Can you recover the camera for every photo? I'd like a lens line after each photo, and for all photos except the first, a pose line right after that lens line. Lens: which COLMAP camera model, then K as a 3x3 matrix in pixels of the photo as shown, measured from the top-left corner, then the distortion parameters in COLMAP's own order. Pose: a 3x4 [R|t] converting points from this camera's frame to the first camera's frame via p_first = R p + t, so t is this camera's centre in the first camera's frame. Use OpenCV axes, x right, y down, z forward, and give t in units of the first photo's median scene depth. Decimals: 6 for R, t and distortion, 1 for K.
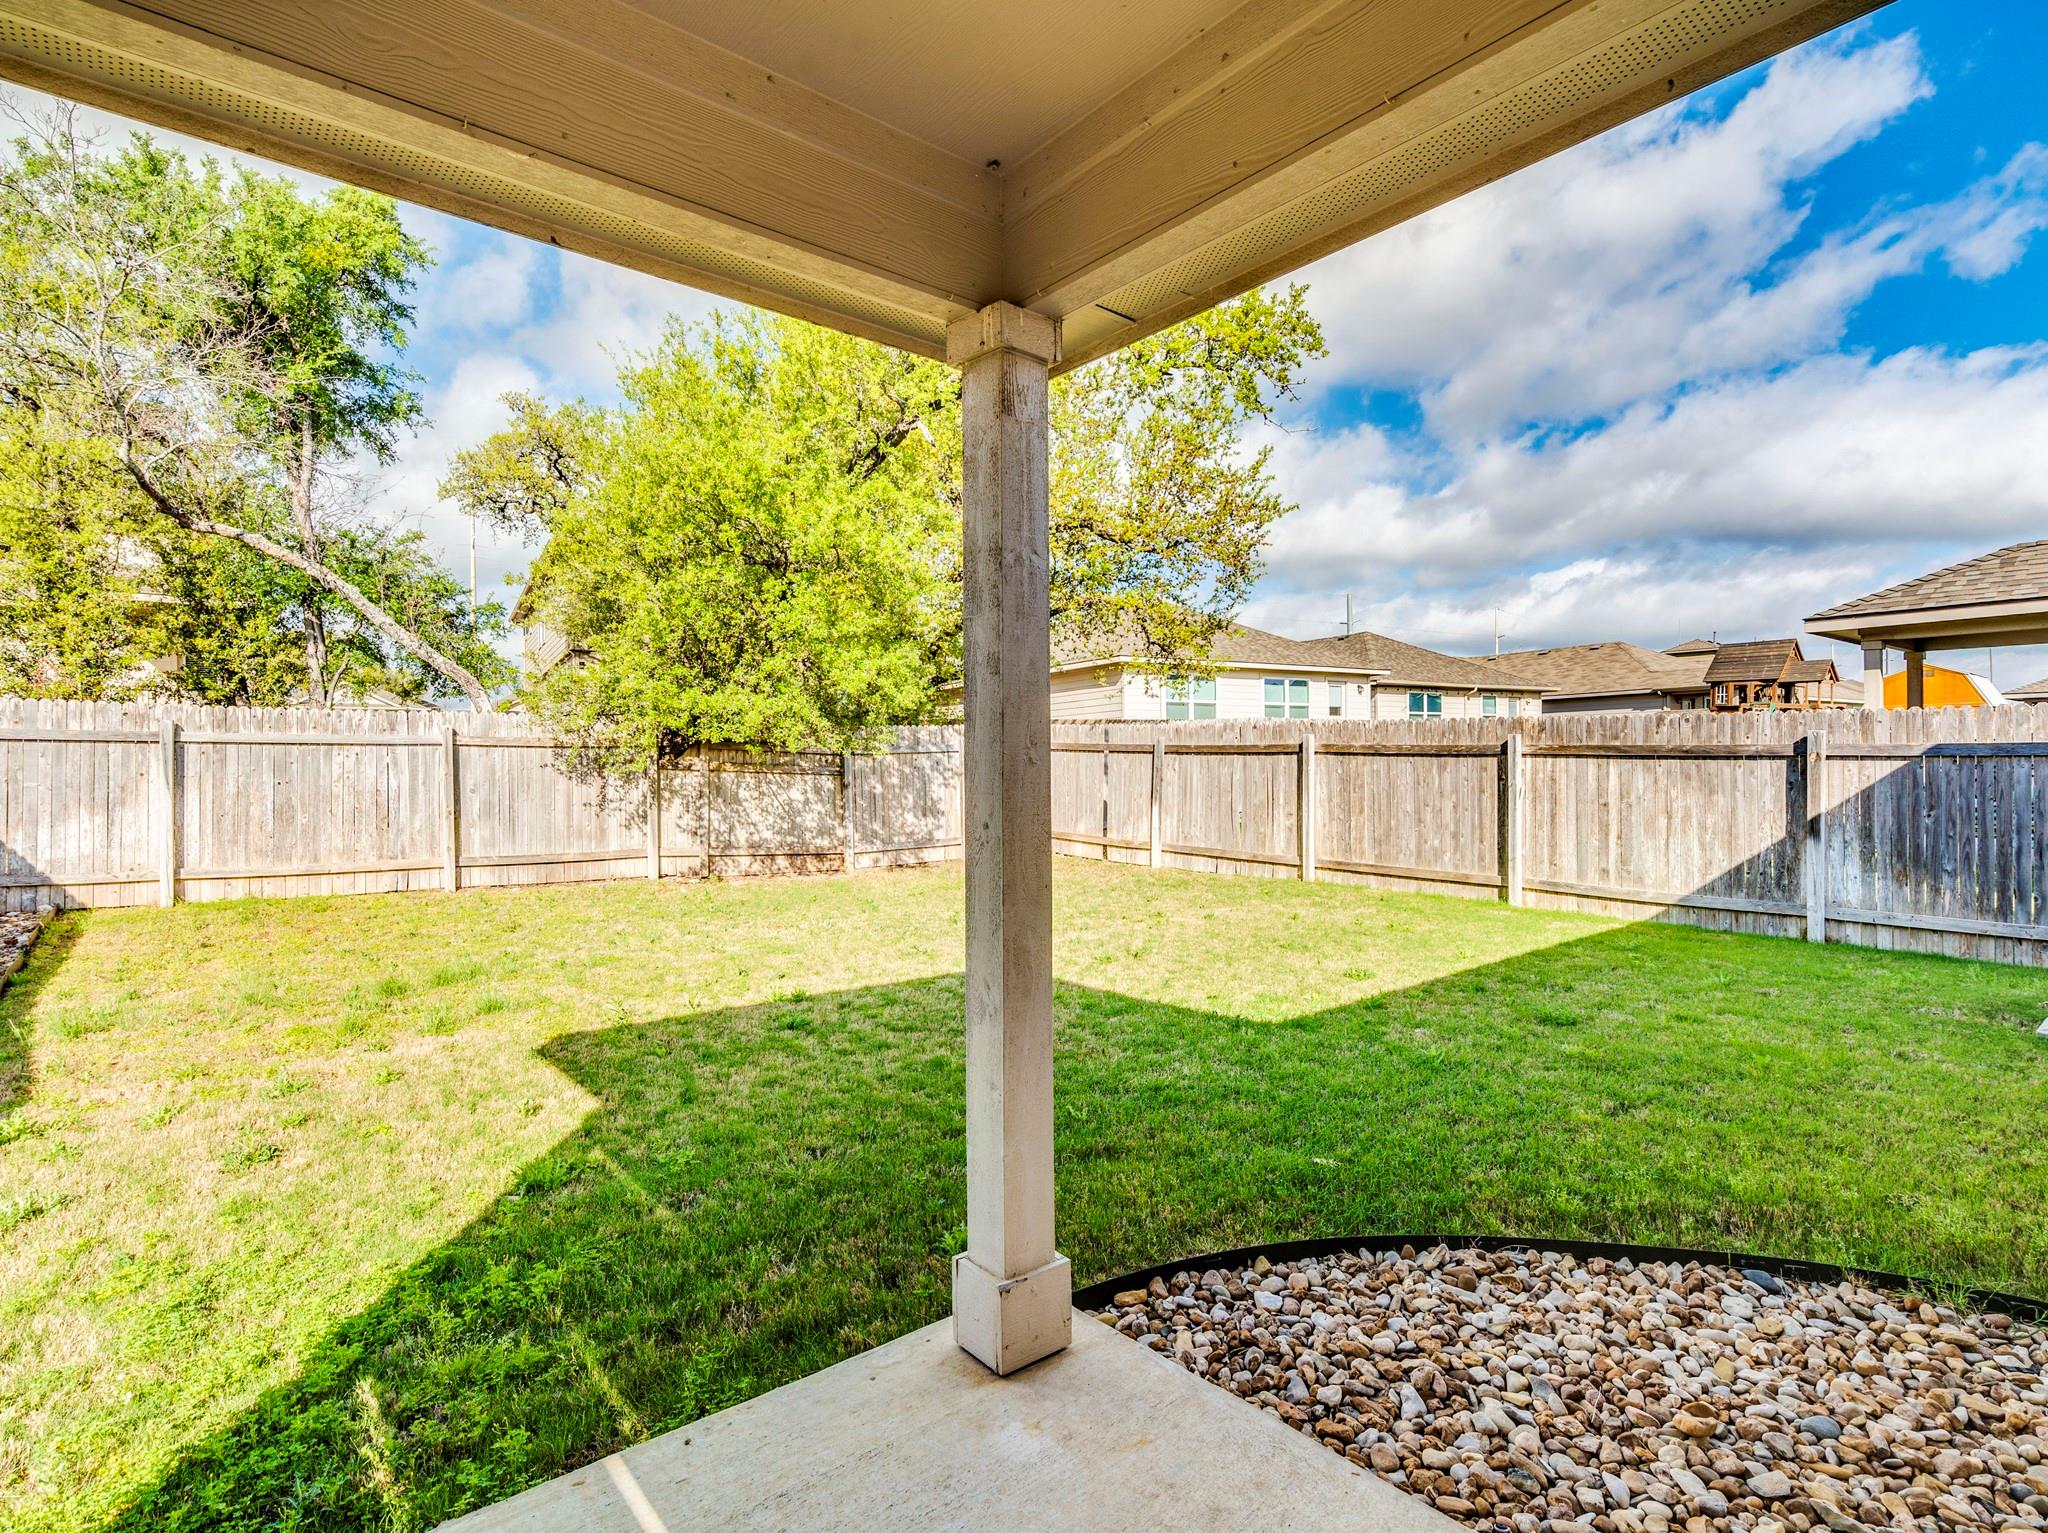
lens RADIAL K [[1063.0, 0, 1024.9], [0, 1063.0, 760.0], [0, 0, 1]] dist [-0.003223, 0.001937]
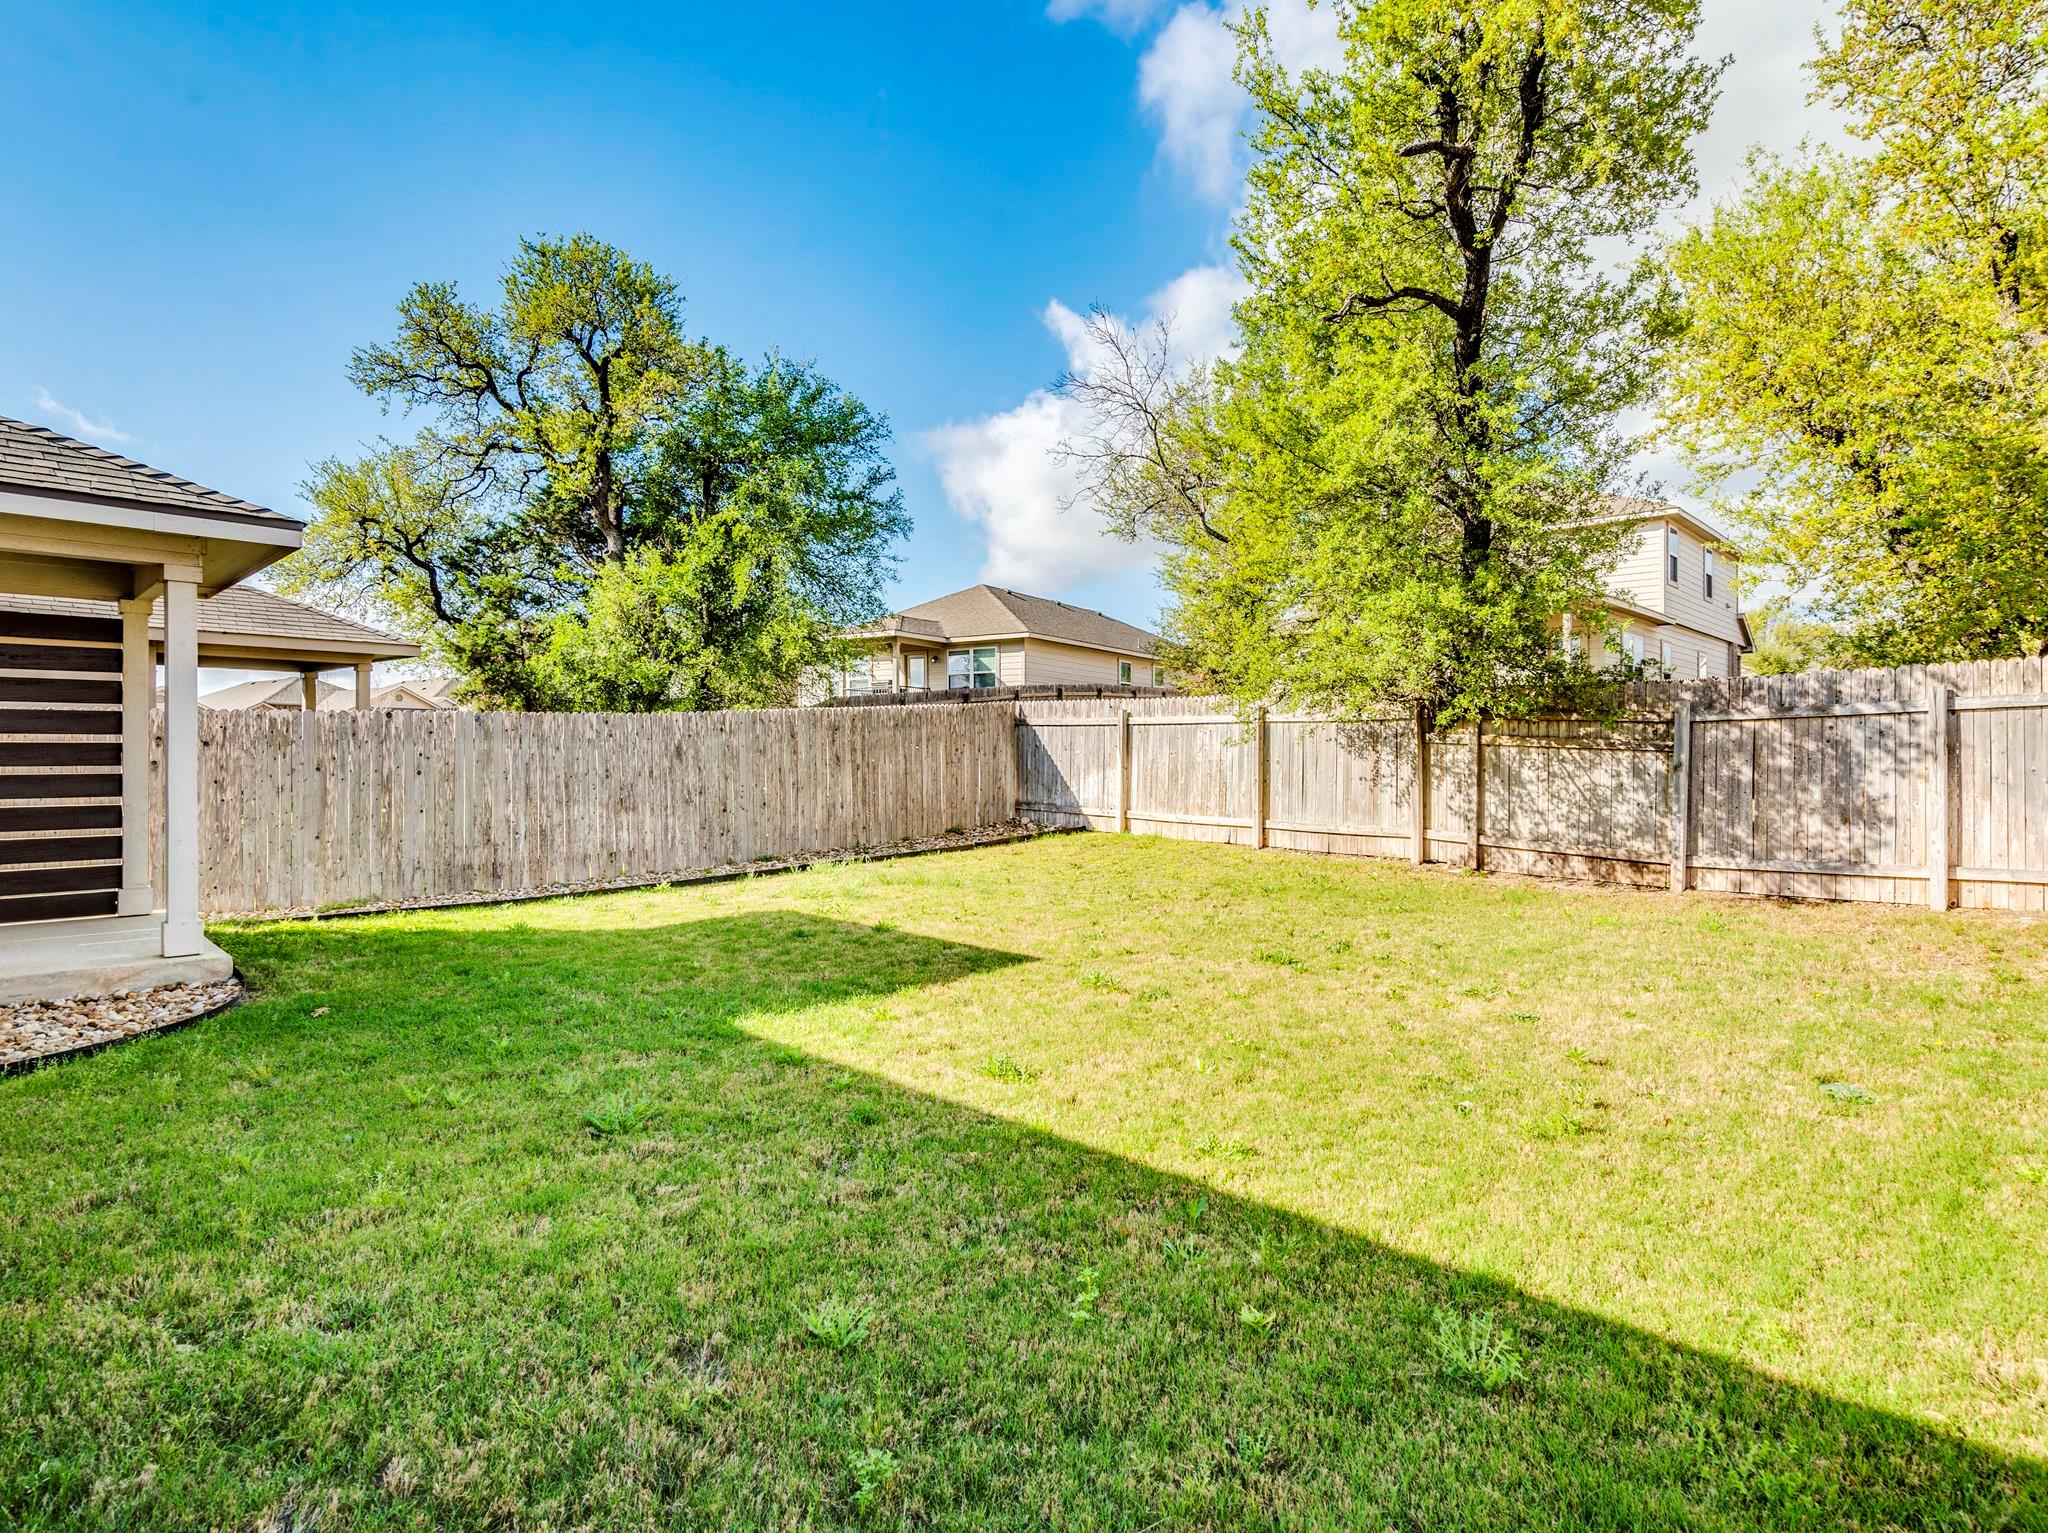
lens RADIAL K [[1063.0, 0, 1023.0], [0, 1063.0, 761.4], [0, 0, 1]] dist [-0.003223, 0.001937]
pose [[0.094422, 0.008180, -0.995499, 0.500407], [-0.006054, 0.999952, 0.007642, 0.018340], [0.995514, 0.005305, 0.094467, 0.537577]]
